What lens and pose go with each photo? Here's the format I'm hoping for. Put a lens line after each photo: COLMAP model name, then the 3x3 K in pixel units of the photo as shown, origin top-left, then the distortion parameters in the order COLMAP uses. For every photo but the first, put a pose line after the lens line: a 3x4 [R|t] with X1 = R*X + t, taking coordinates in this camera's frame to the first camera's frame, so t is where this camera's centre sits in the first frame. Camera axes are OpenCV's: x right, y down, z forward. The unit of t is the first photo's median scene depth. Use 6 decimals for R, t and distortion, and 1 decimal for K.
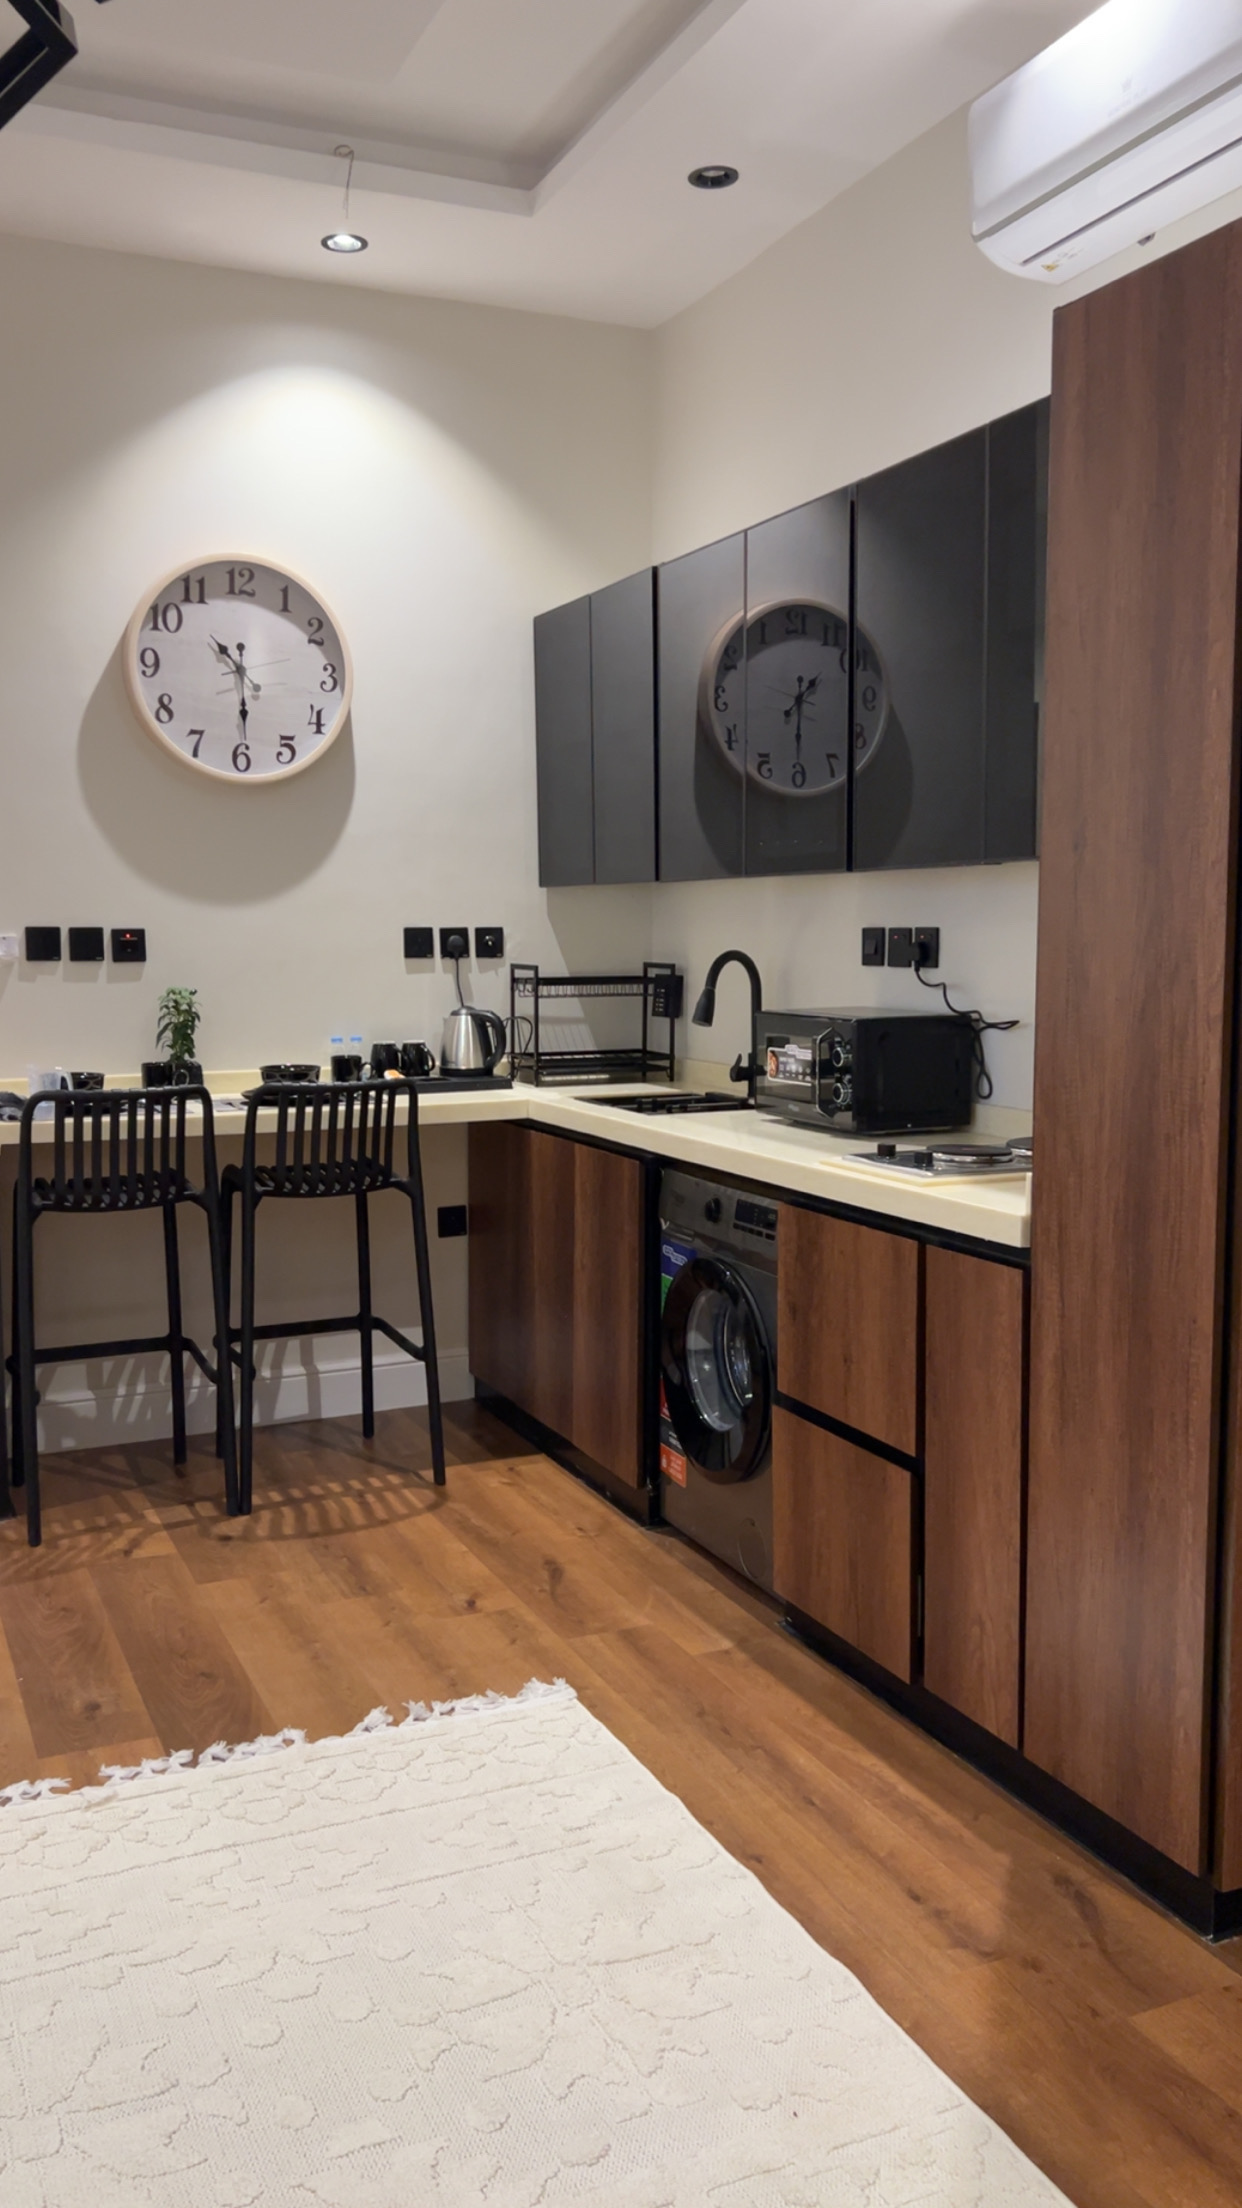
lens RADIAL K [[1725.1, 0, 629.8], [0, 1725.1, 1118.5], [0, 0, 1]] dist [0.057114, -0.071963]
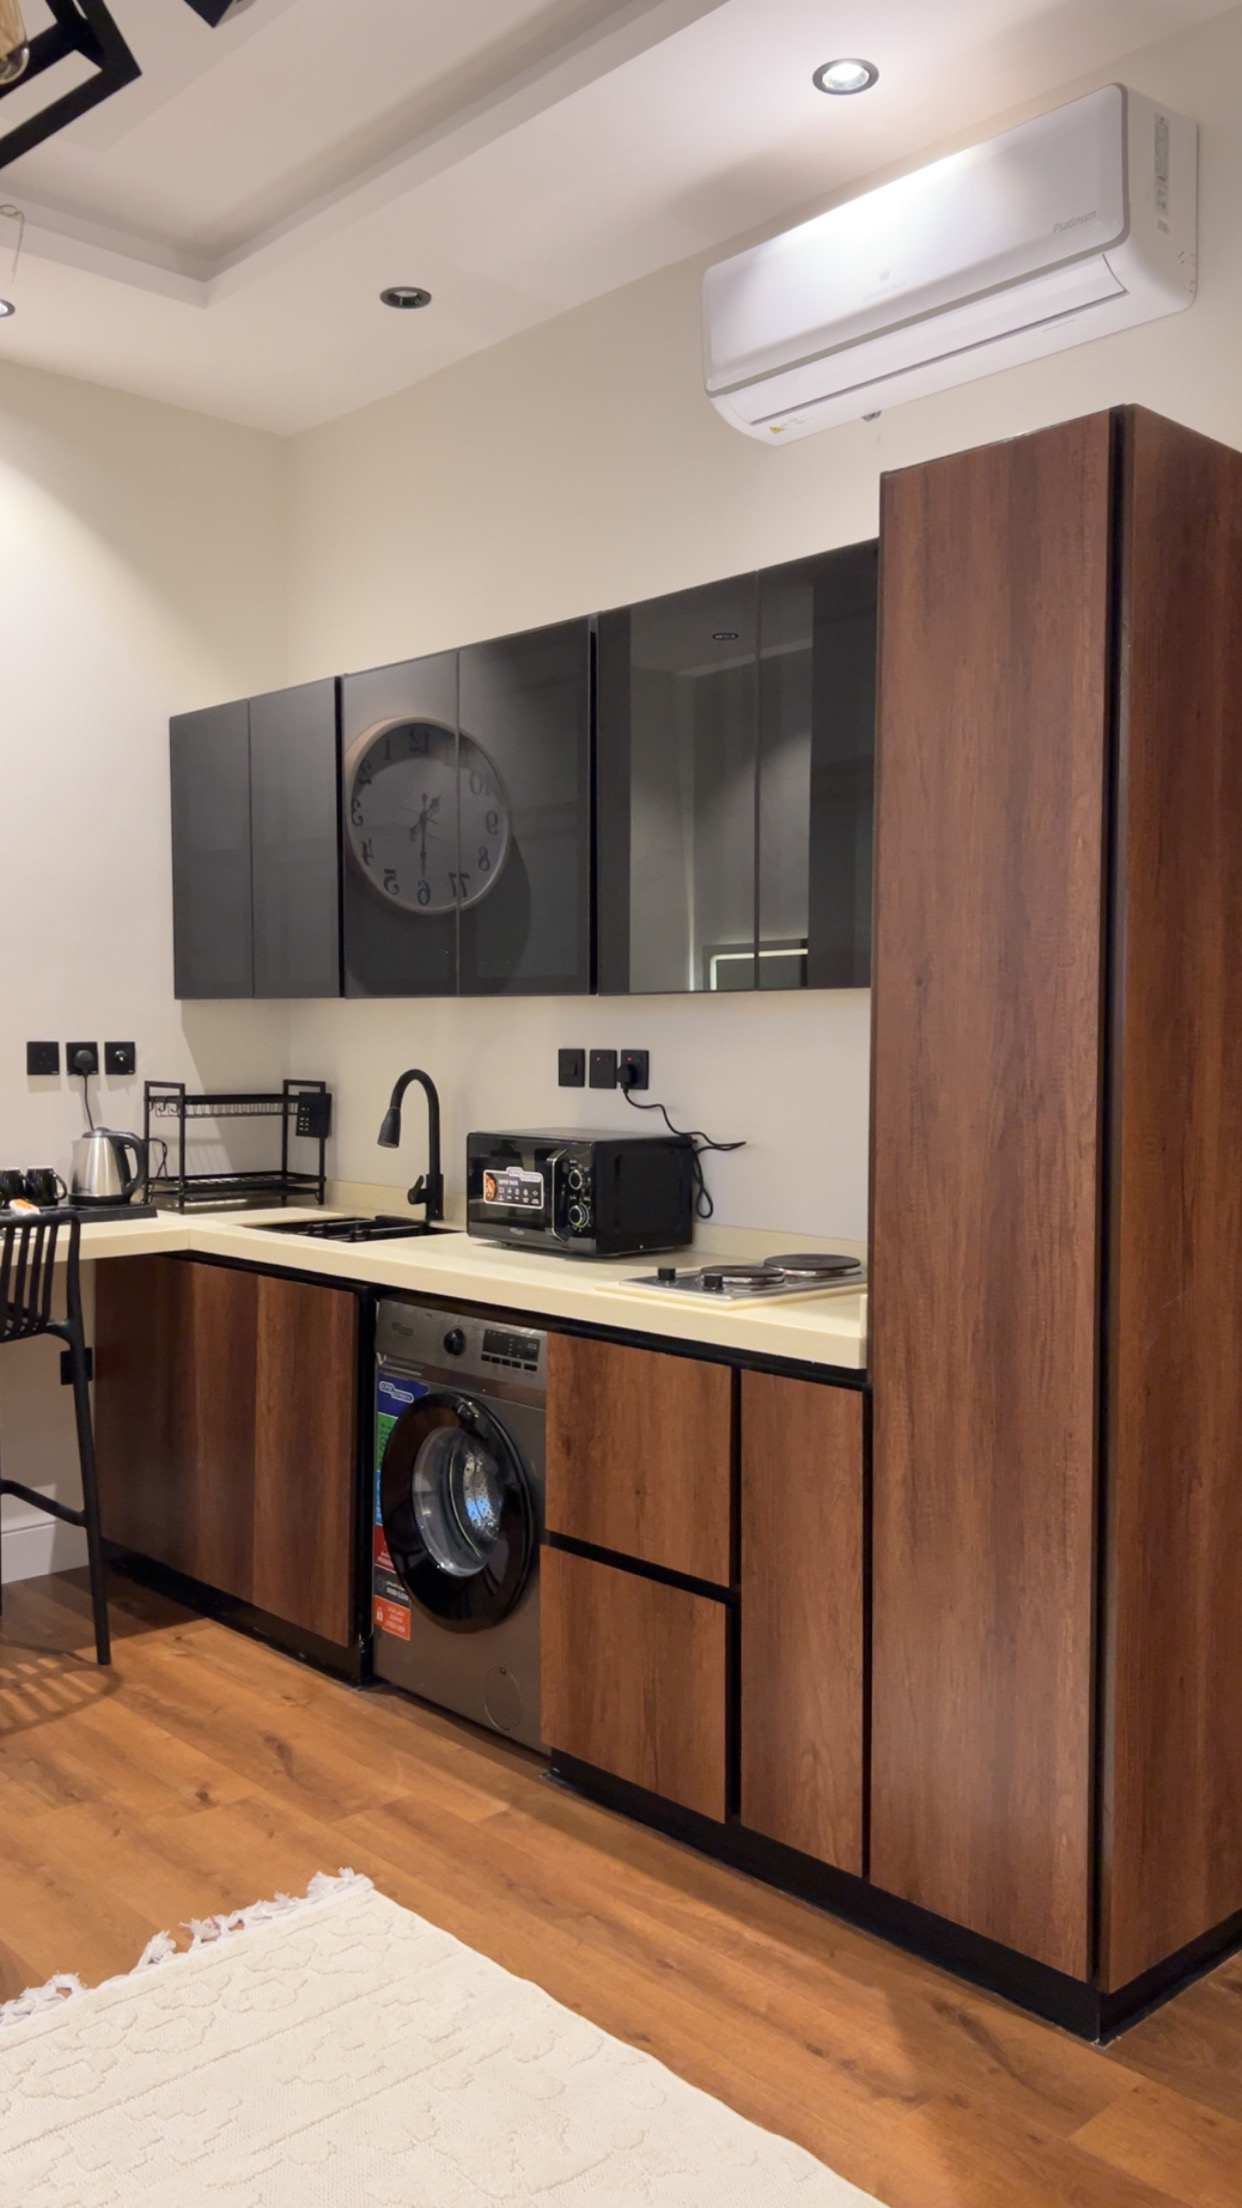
lens RADIAL K [[1725.1, 0, 625.5], [0, 1725.1, 1119.1], [0, 0, 1]] dist [0.057114, -0.071963]
pose [[0.948065, -0.004427, 0.318047, -0.138307], [0.024483, 0.997952, -0.059088, -0.009485], [-0.317134, 0.063806, 0.946232, 0.045407]]
